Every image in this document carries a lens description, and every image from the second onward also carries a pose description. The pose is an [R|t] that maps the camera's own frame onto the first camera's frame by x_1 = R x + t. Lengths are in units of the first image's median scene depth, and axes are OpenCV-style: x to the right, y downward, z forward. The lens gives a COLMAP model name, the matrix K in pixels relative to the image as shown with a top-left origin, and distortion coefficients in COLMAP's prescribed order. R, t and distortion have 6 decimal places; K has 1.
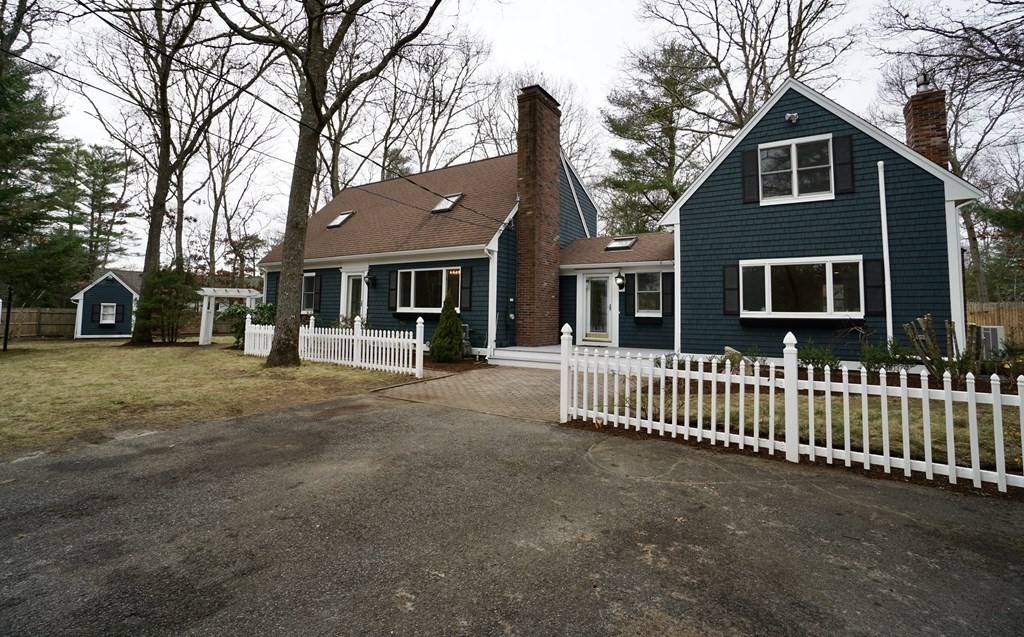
lens RADIAL K [[446.4, 0, 510.0], [0, 446.4, 285.3], [0, 0, 1]] dist [-0.060798, 0.019851]
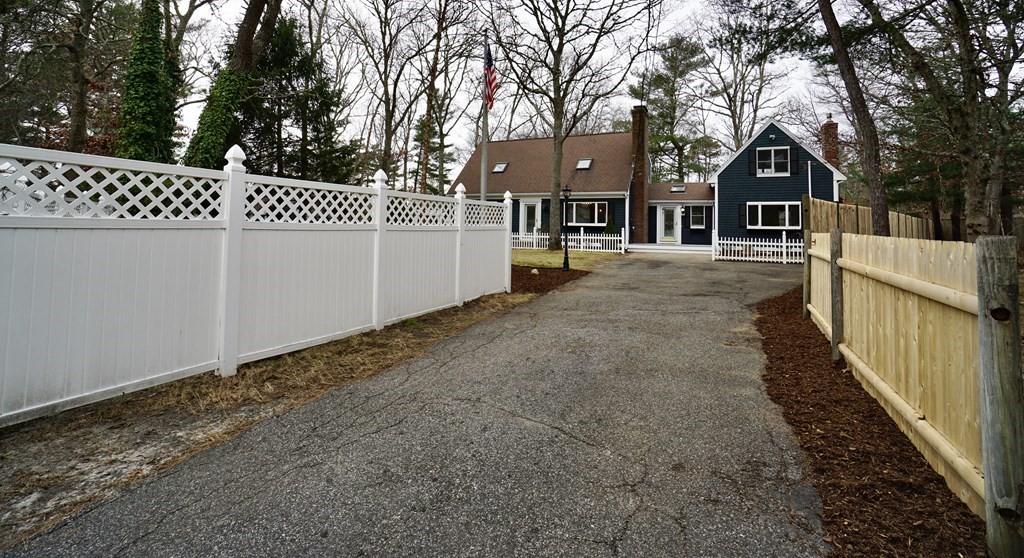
lens RADIAL K [[451.2, 0, 533.9], [0, 451.2, 202.6], [0, 0, 1]] dist [-0.001617, -0.000091]
pose [[0.988129, 0.010754, 0.153249, -0.845146], [-0.011981, 0.999903, 0.007085, -0.057501], [-0.153158, -0.008837, 0.988162, -1.018925]]
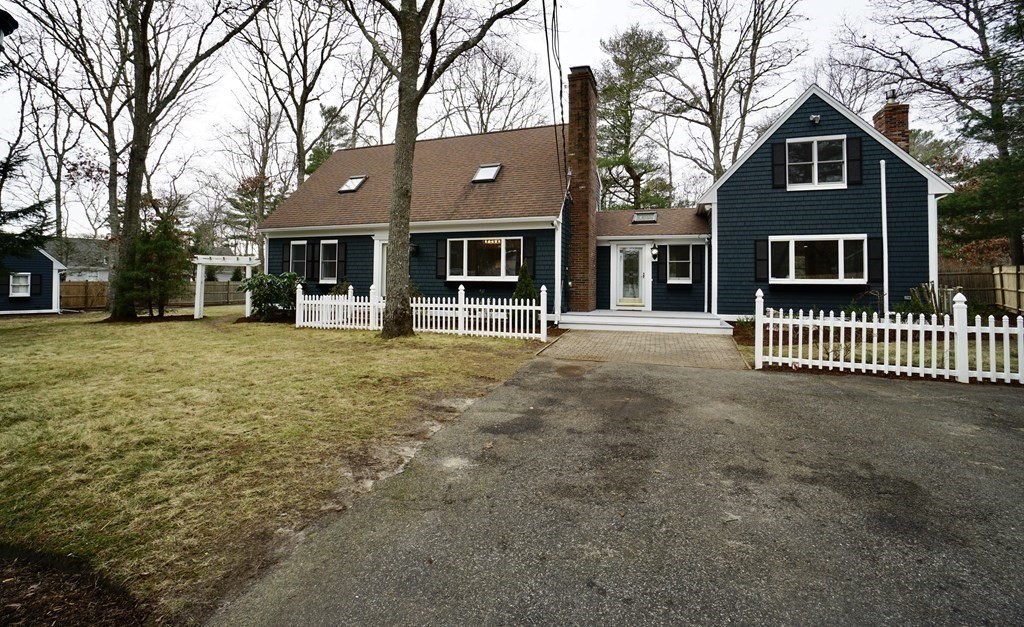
lens RADIAL K [[446.4, 0, 510.3], [0, 446.4, 274.5], [0, 0, 1]] dist [-0.063965, 0.022540]
pose [[0.977535, -0.002822, 0.210752, -0.420744], [-0.007445, 0.998824, 0.047907, -0.003851], [-0.210639, -0.048400, 0.976365, -0.019109]]
